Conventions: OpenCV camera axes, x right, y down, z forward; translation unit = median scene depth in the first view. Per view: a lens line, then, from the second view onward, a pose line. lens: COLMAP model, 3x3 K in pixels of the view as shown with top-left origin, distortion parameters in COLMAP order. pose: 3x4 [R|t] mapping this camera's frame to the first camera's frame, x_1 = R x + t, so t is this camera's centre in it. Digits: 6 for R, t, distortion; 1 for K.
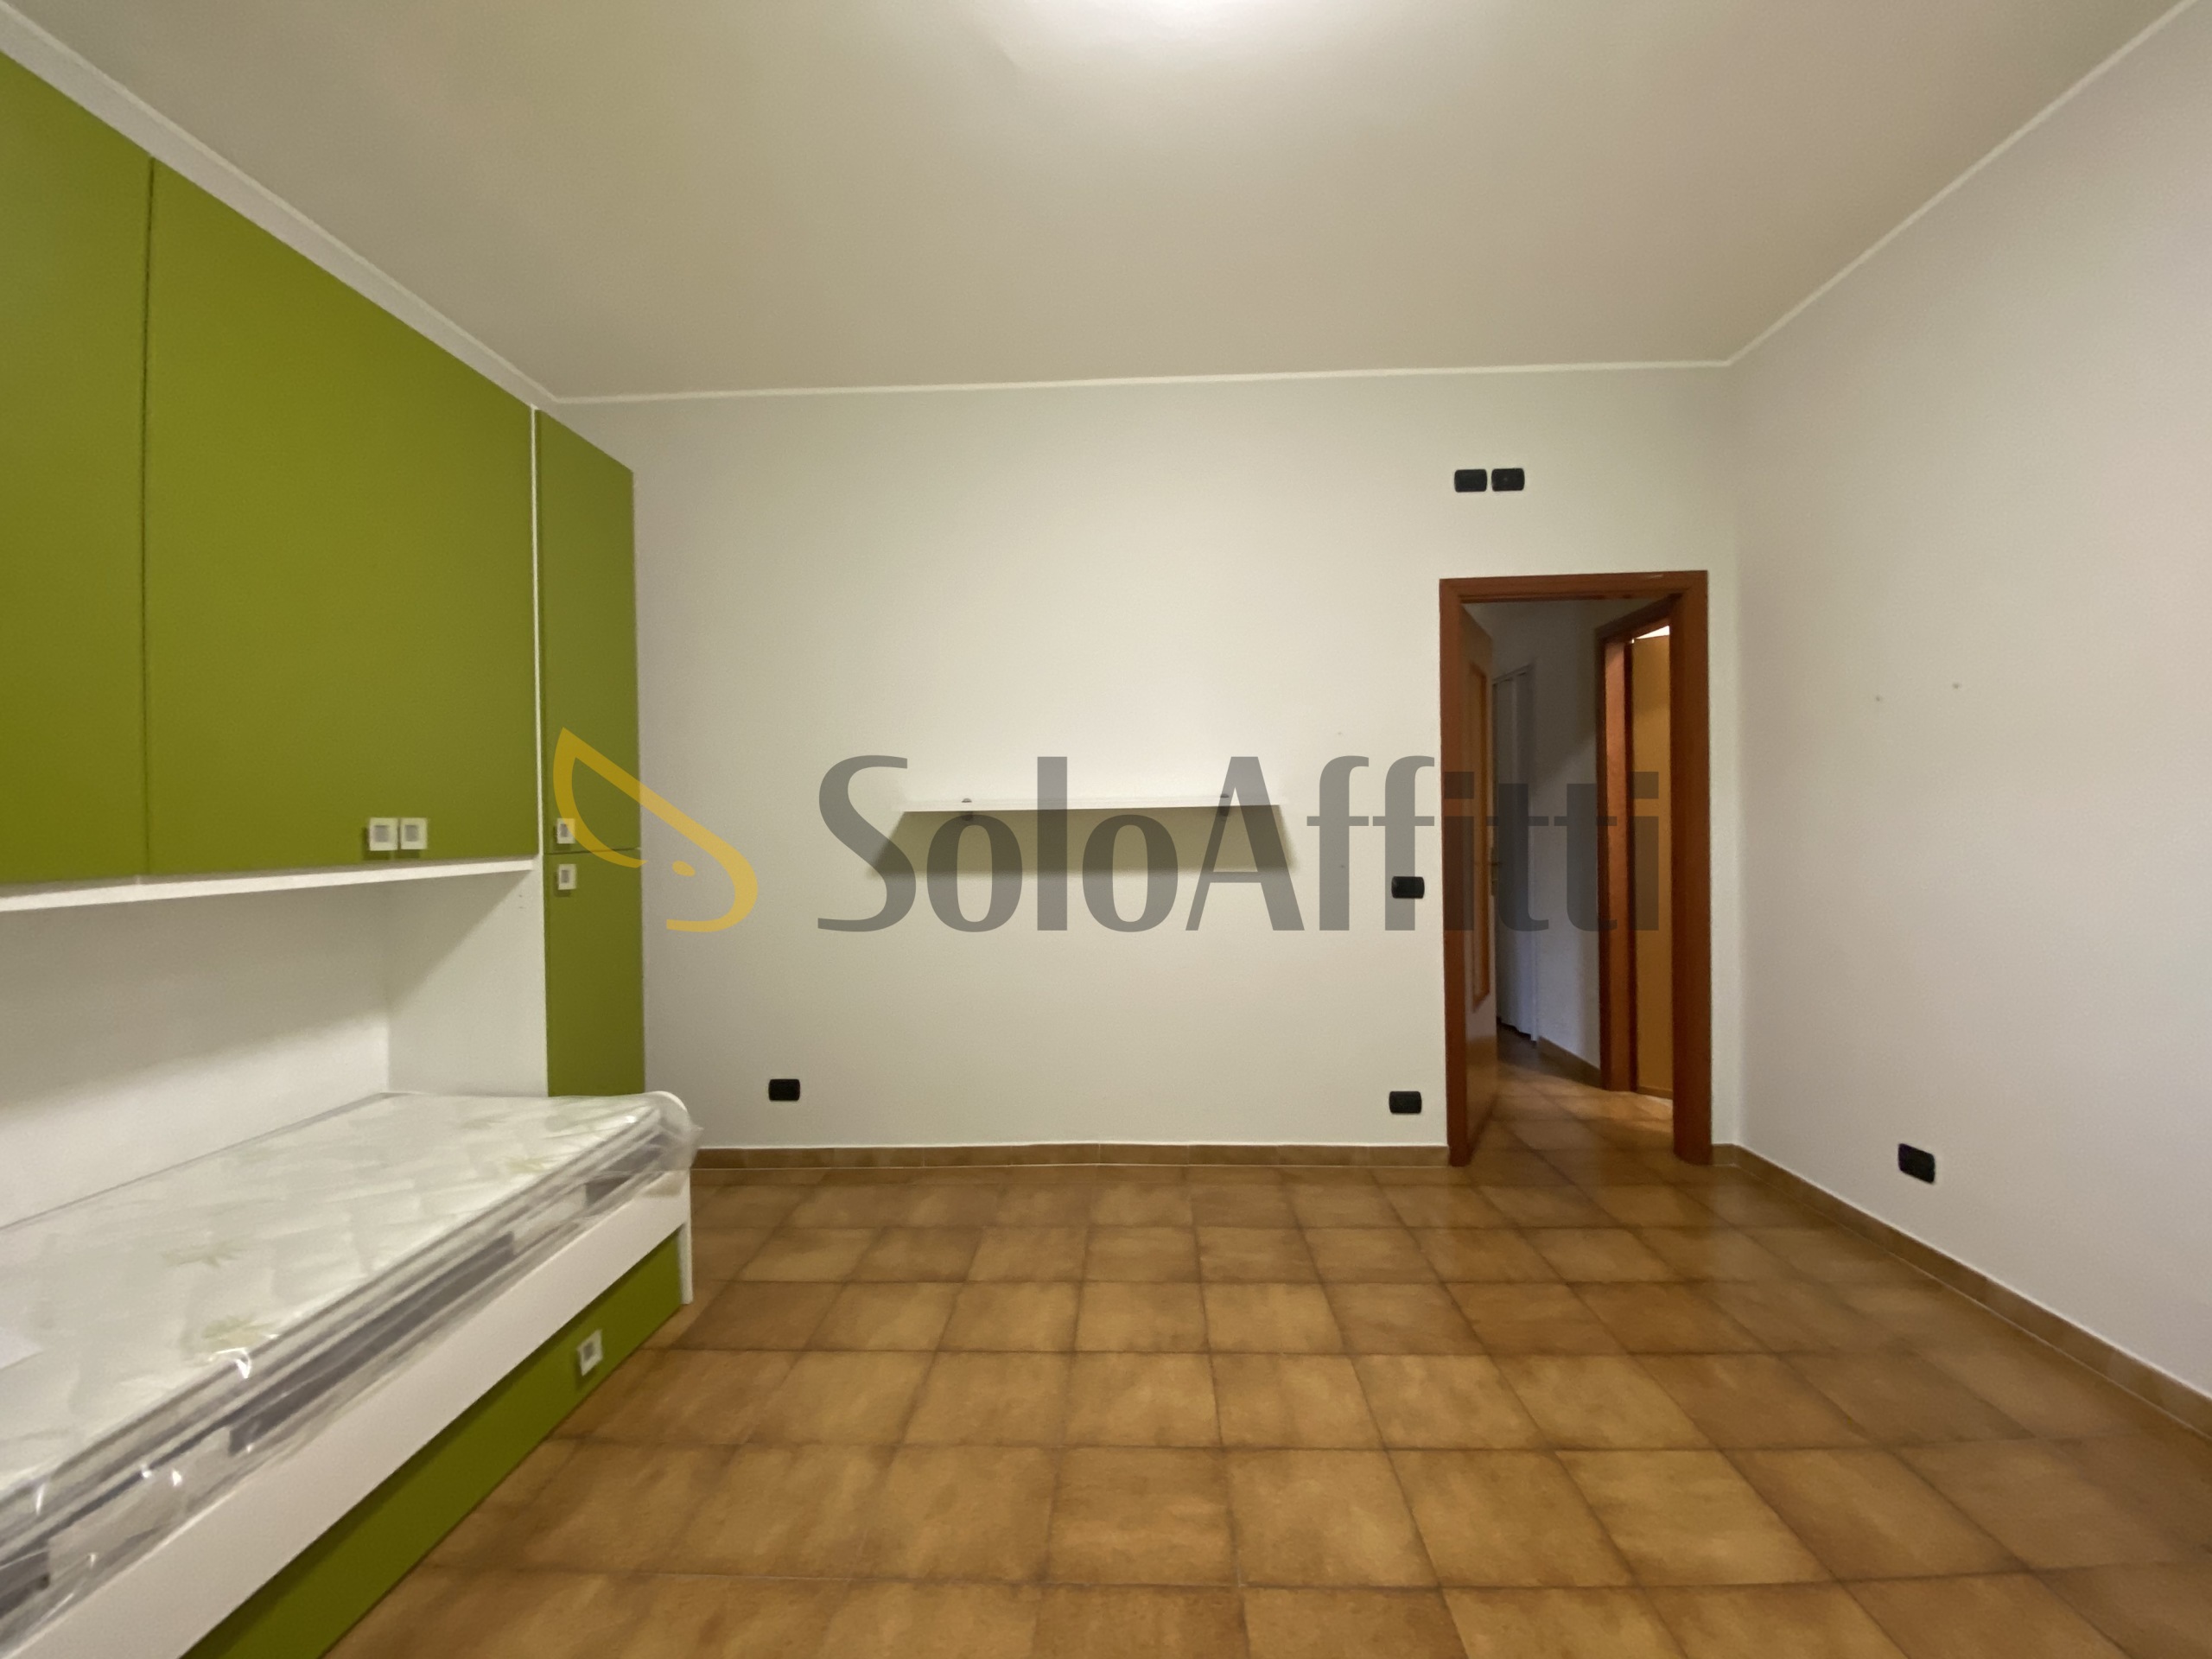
lens RADIAL K [[890.2, 0, 1106.0], [0, 890.2, 829.5], [0, 0, 1]] dist [0.002125, -0.012175]
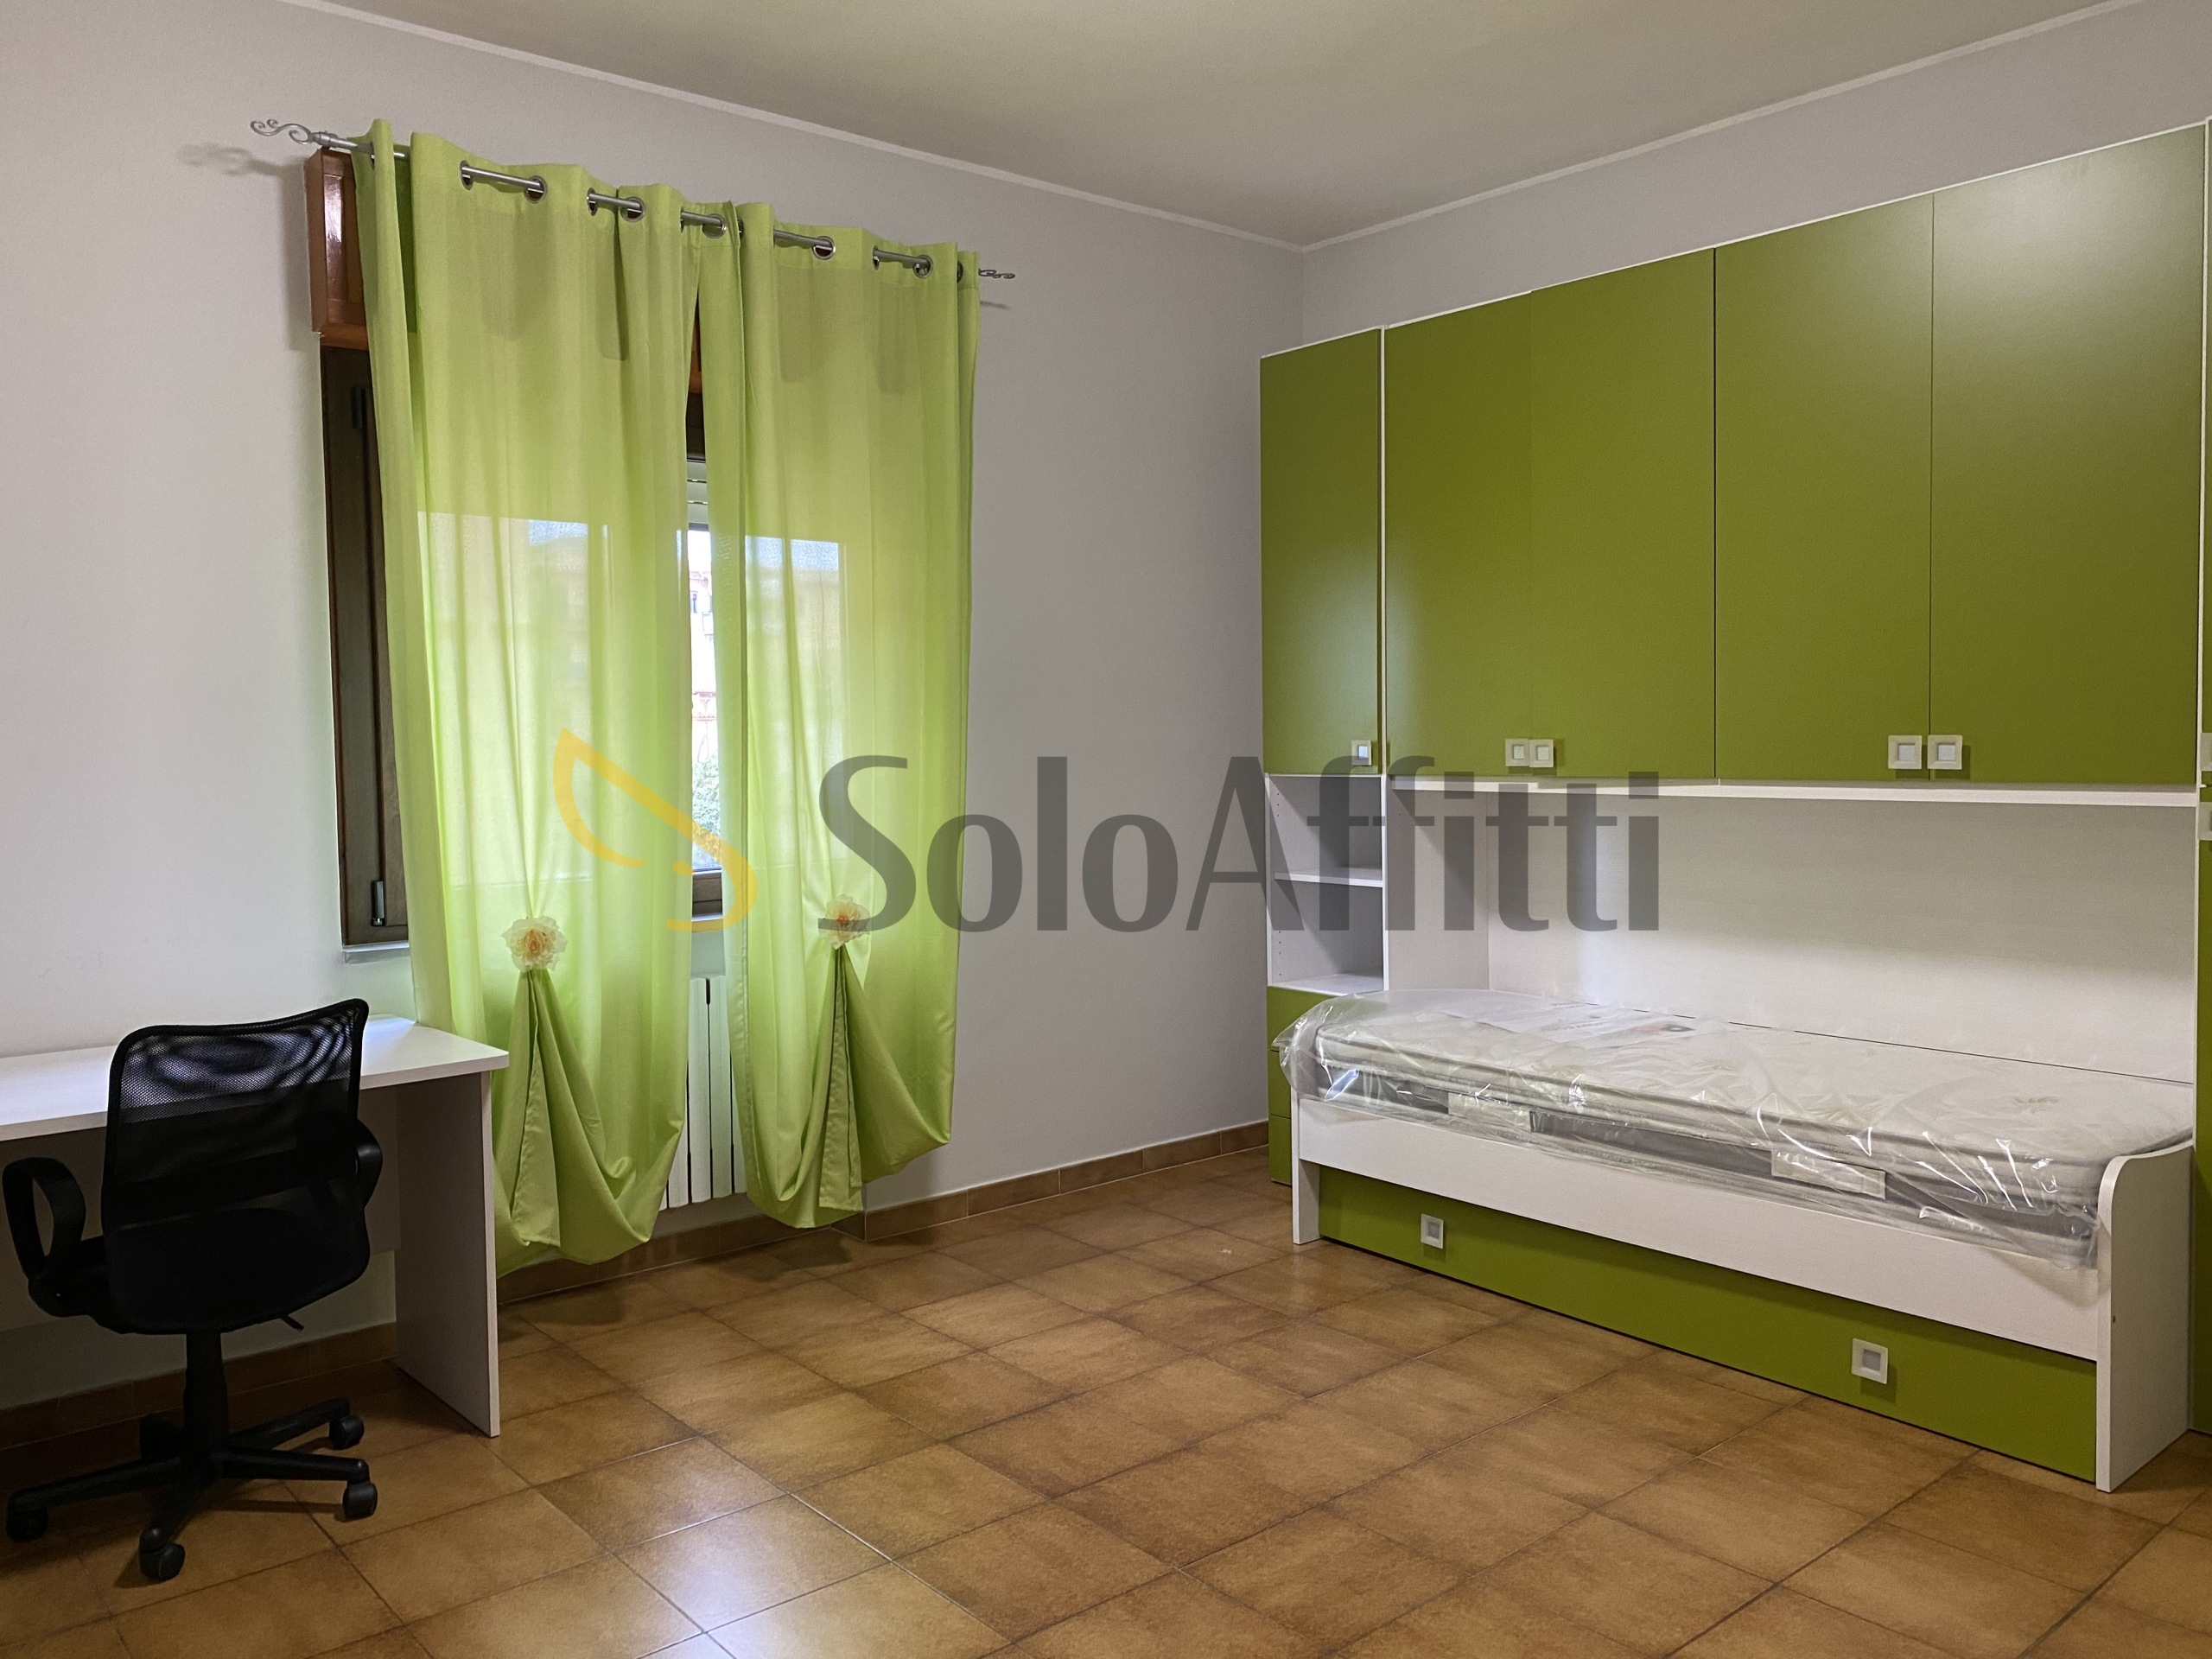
lens RADIAL K [[1668.1, 0, 1111.4], [0, 1668.1, 810.3], [0, 0, 1]] dist [-0.008116, -0.003002]
pose [[-0.732188, 0.059349, -0.678511, 1.154681], [0.021413, 0.997710, 0.064162, -0.072250], [0.680765, 0.032449, -0.731782, 1.876303]]
